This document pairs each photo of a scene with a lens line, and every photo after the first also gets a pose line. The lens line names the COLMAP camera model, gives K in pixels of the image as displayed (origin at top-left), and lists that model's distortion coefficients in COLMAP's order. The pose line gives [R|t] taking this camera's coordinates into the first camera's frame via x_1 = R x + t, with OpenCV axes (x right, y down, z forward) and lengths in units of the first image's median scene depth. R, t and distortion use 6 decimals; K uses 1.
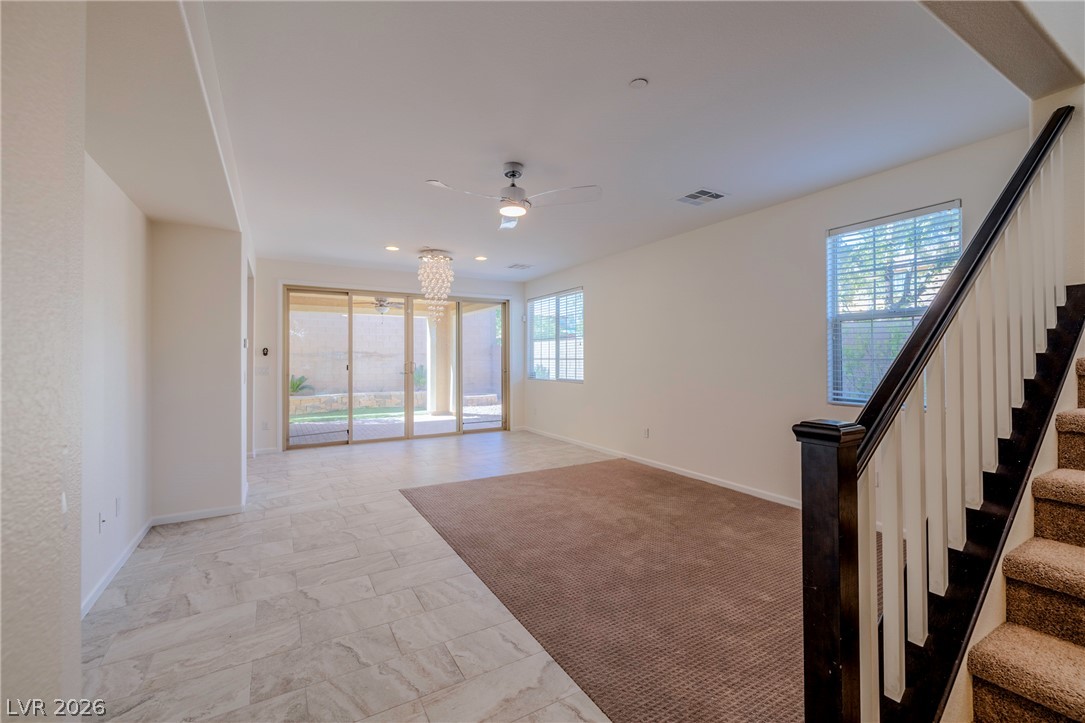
lens RADIAL K [[454.5, 0, 539.5], [0, 454.5, 354.2], [0, 0, 1]] dist [-0.003070, 0.000174]
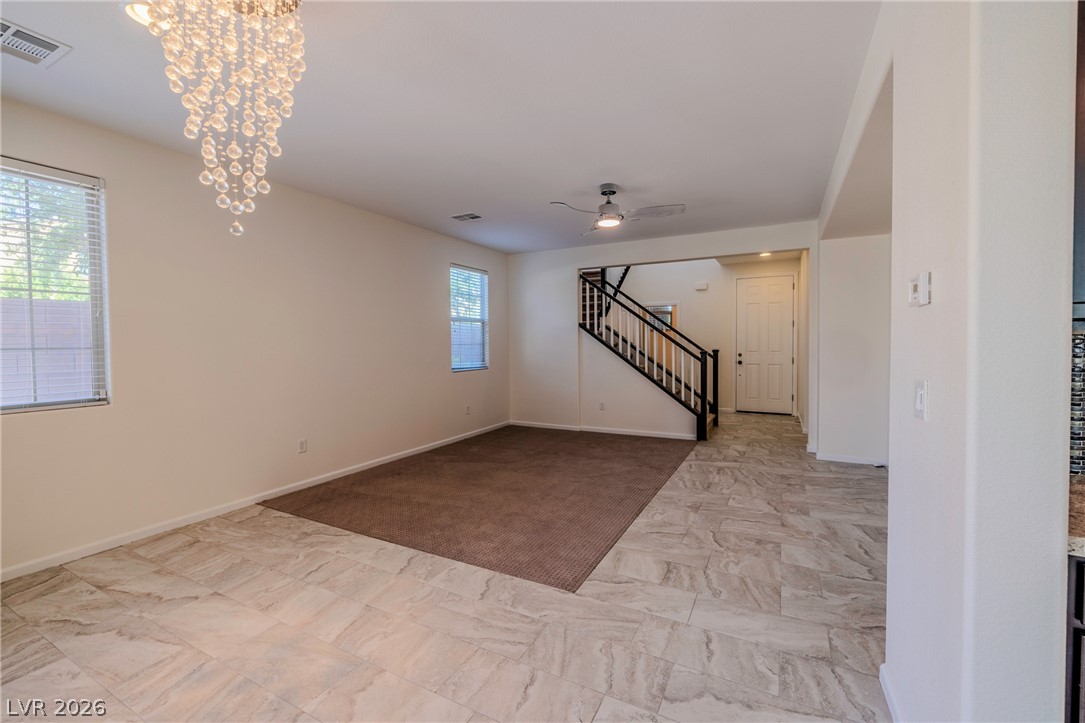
lens RADIAL K [[454.5, 0, 539.5], [0, 454.5, 354.2], [0, 0, 1]] dist [-0.003070, 0.000174]
pose [[-0.527510, -0.015770, 0.849402, -0.810511], [0.002197, 0.999799, 0.019926, 0.014238], [-0.849546, 0.012377, -0.527370, 1.450782]]
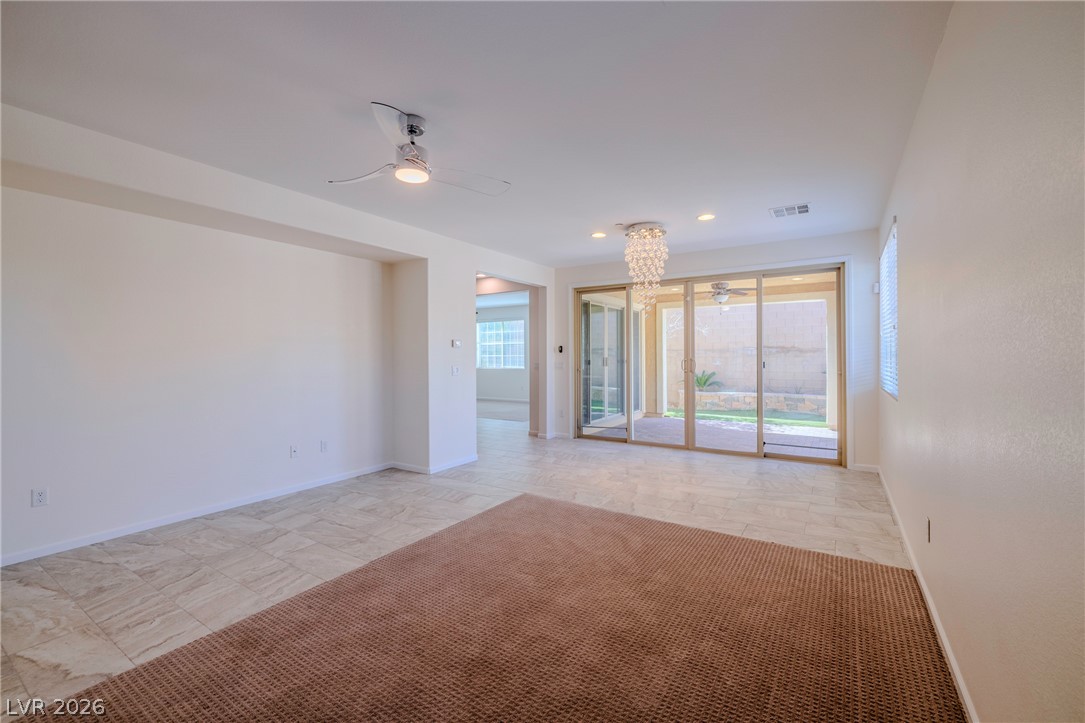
lens RADIAL K [[454.5, 0, 539.5], [0, 454.5, 354.2], [0, 0, 1]] dist [-0.003070, 0.000174]
pose [[0.450915, -0.001712, -0.892565, 0.616067], [0.010807, 0.999935, 0.003542, 0.004441], [0.892501, -0.011243, 0.450905, 0.665674]]
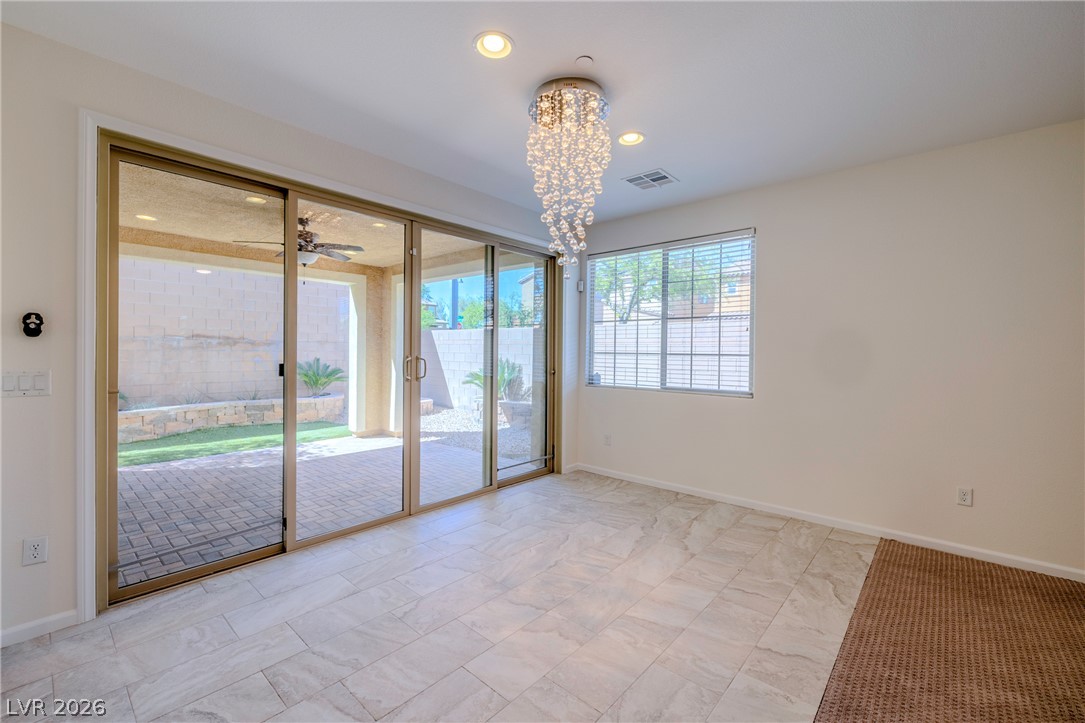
lens RADIAL K [[454.5, 0, 539.5], [0, 454.5, 354.2], [0, 0, 1]] dist [-0.003070, 0.000174]
pose [[0.949613, 0.010673, 0.313244, -0.558170], [-0.016364, 0.999745, 0.015545, 0.007847], [-0.312998, -0.019888, 0.949545, 0.895640]]
